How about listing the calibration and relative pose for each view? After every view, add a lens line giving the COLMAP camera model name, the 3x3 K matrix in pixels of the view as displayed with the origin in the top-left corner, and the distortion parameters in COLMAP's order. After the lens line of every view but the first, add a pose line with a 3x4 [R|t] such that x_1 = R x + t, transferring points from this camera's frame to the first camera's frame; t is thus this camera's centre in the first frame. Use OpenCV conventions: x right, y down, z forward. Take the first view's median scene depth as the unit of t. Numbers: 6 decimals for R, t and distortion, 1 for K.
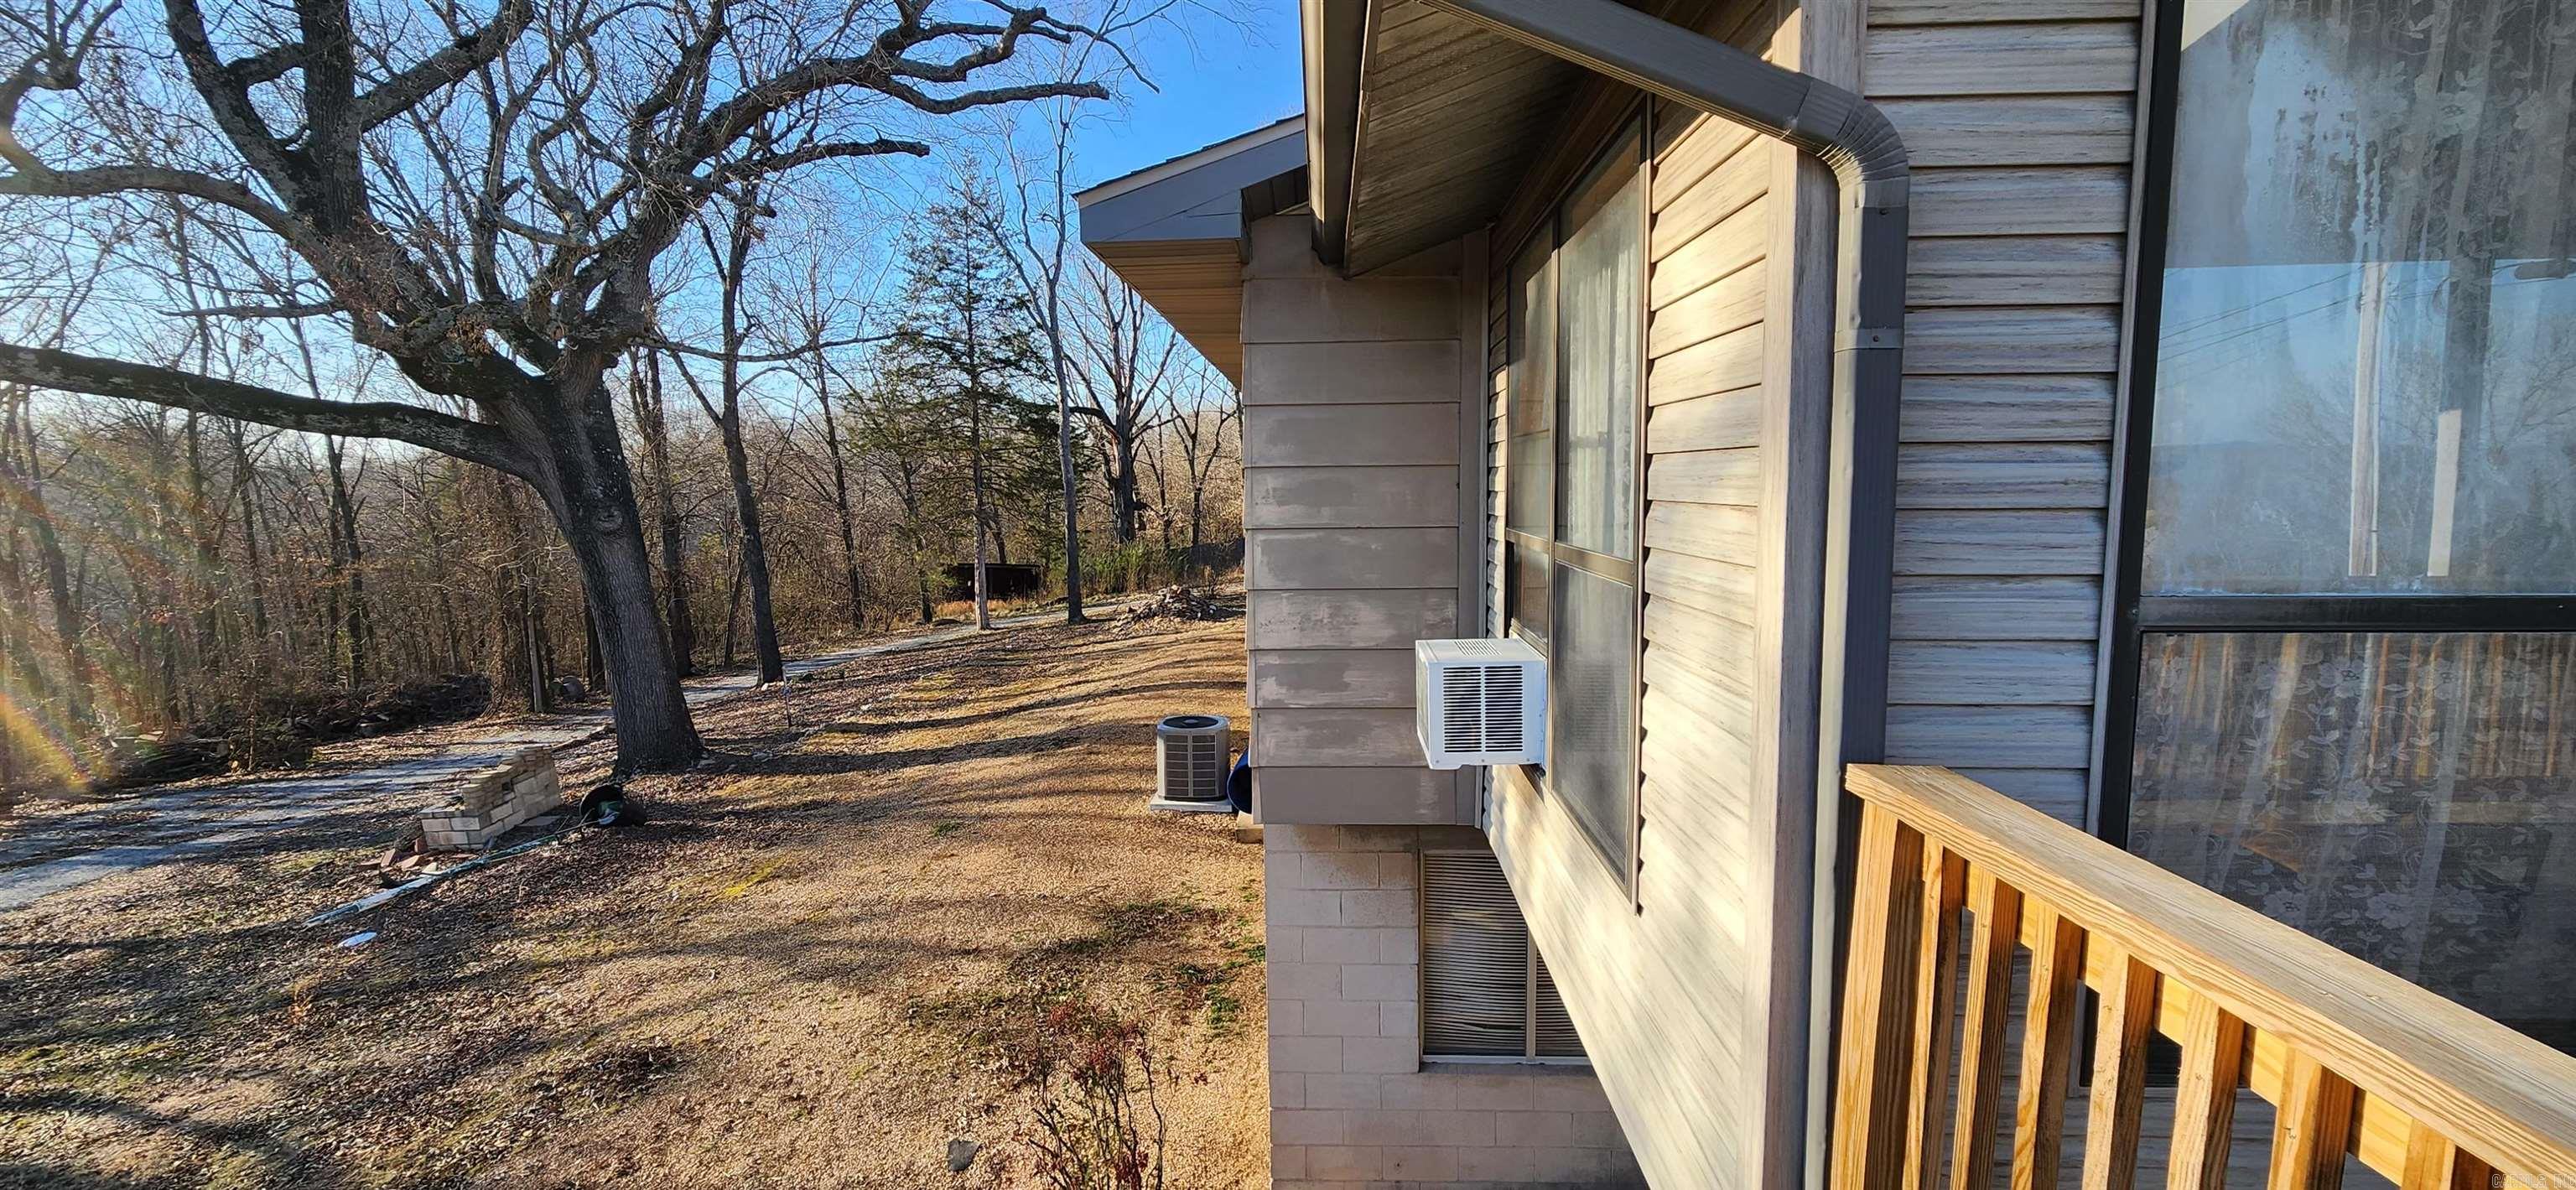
lens RADIAL K [[1041.7, 0, 1288.0], [0, 1041.7, 595.0], [0, 0, 1]] dist [0.001583, 0.000259]
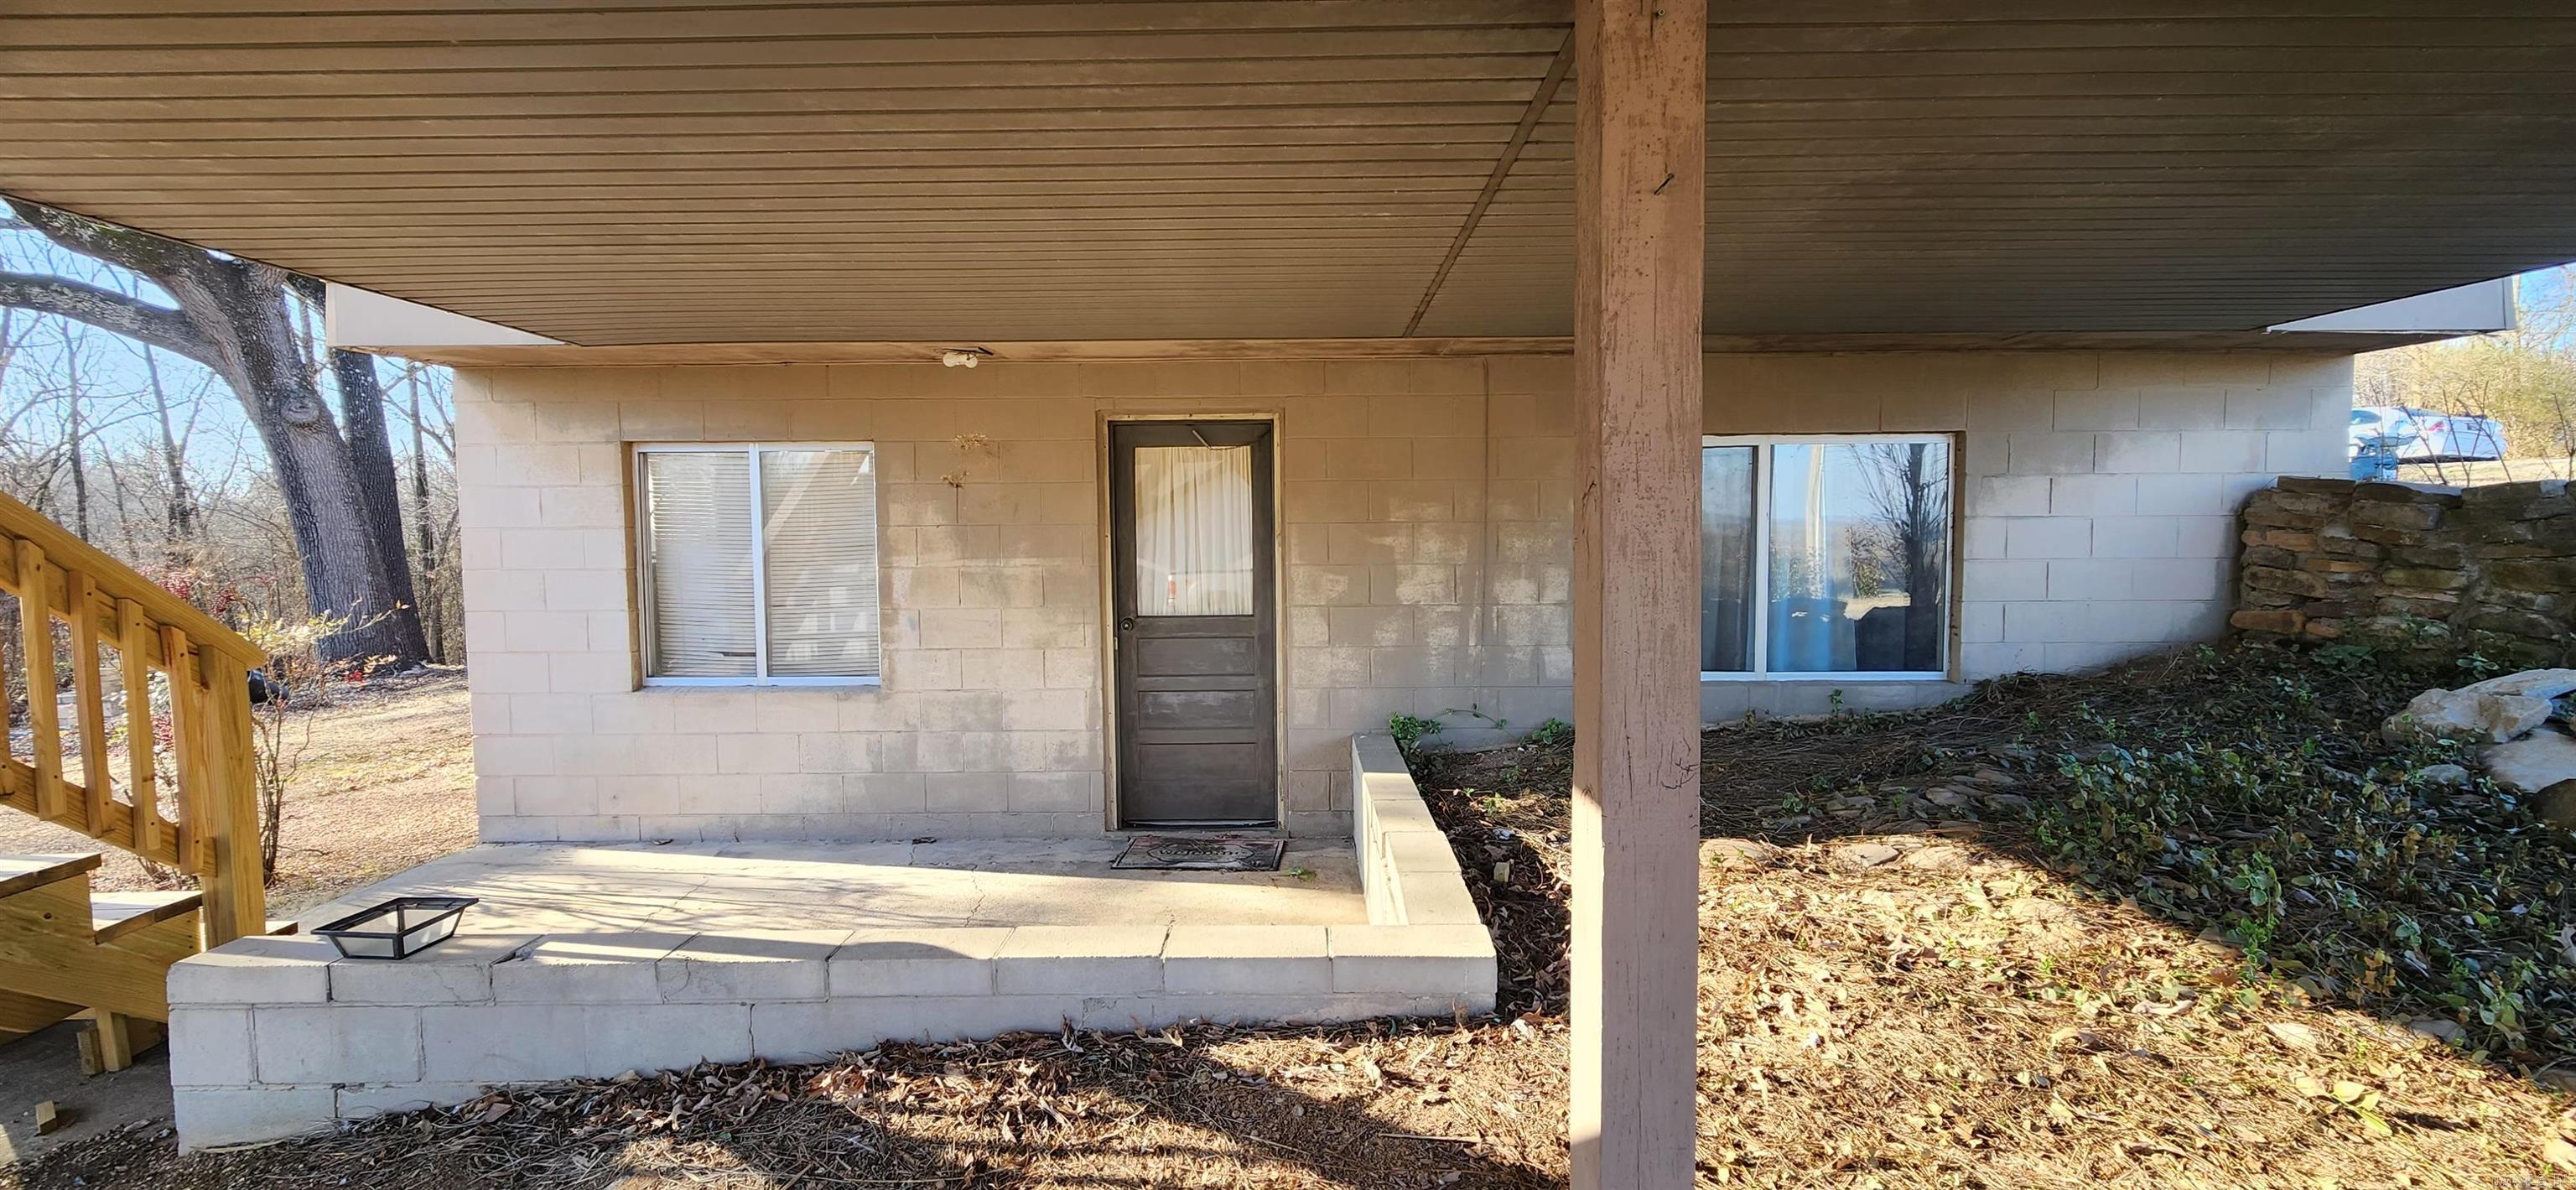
lens RADIAL K [[1041.7, 0, 1288.0], [0, 1041.7, 595.0], [0, 0, 1]] dist [0.001583, 0.000259]
pose [[0.999624, 0.000489, 0.027430, 0.237088], [0.000769, 0.998949, -0.045833, 0.145474], [-0.027424, 0.045837, 0.998572, 0.021890]]
